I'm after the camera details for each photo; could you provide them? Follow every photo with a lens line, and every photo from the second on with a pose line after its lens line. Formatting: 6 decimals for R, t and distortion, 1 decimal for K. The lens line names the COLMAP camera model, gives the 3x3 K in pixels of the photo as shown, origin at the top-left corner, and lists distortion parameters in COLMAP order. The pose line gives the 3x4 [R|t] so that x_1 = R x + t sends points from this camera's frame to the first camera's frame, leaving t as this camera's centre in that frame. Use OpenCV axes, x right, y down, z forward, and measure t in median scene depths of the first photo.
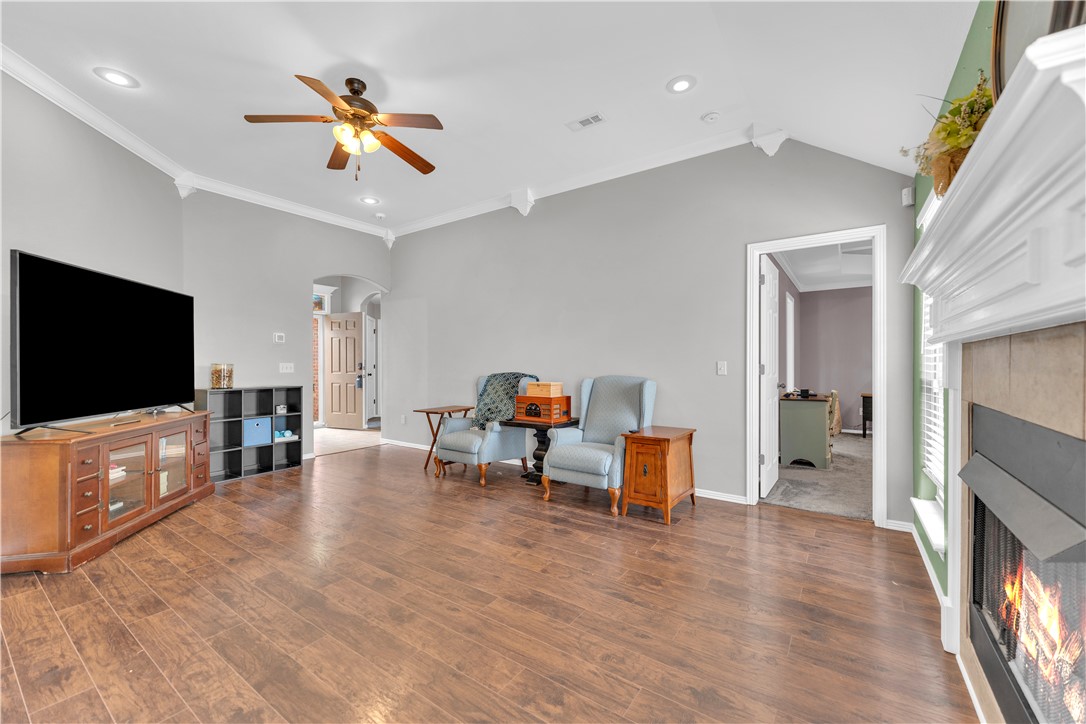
lens RADIAL K [[437.4, 0, 541.1], [0, 437.4, 360.1], [0, 0, 1]] dist [0.000998, -0.001000]
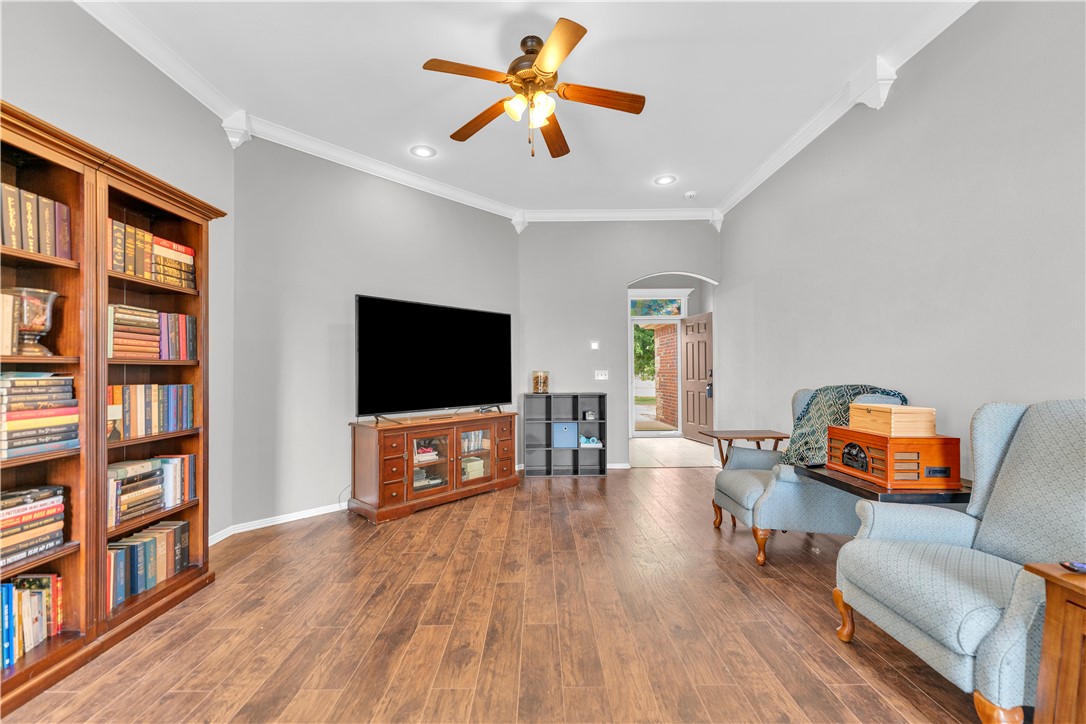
lens RADIAL K [[437.4, 0, 538.4], [0, 437.4, 367.3], [0, 0, 1]] dist [0.000998, -0.001000]
pose [[0.579800, -0.009070, -0.814708, 0.197426], [0.011173, 0.999933, -0.003180, 0.001961], [0.814682, -0.007259, 0.579863, 0.370659]]
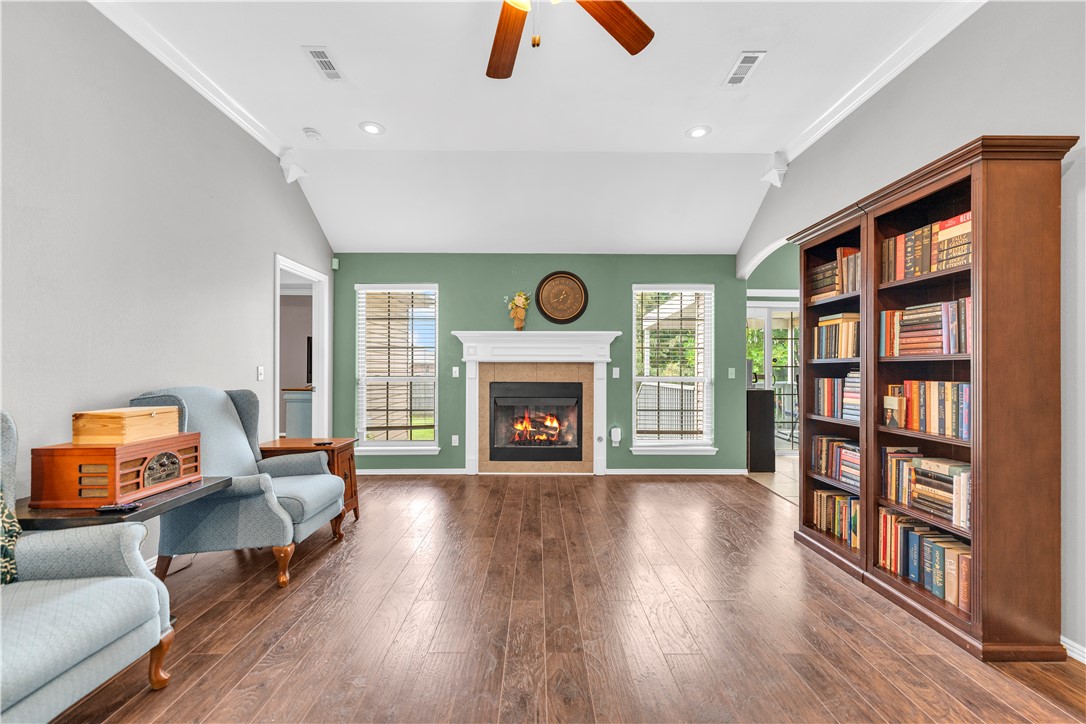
lens RADIAL K [[437.4, 0, 542.3], [0, 437.4, 367.7], [0, 0, 1]] dist [0.000998, -0.001000]
pose [[-0.587867, 0.002043, 0.808955, -0.637162], [-0.007909, 0.999935, -0.008273, 0.007576], [-0.808919, -0.011261, -0.587813, 0.950988]]
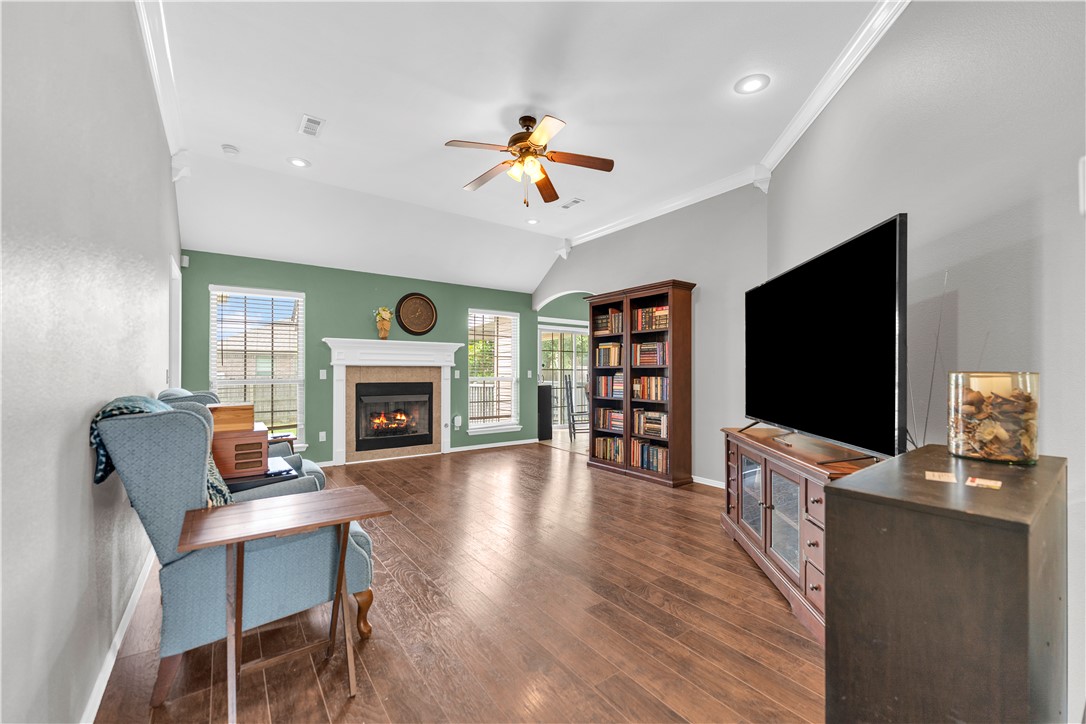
lens RADIAL K [[437.4, 0, 541.7], [0, 437.4, 370.0], [0, 0, 1]] dist [0.000998, -0.001000]
pose [[-0.948587, 0.001724, 0.316513, -0.579647], [-0.001986, 0.999933, -0.011400, 0.011291], [-0.316511, -0.011443, -0.948520, 1.465489]]
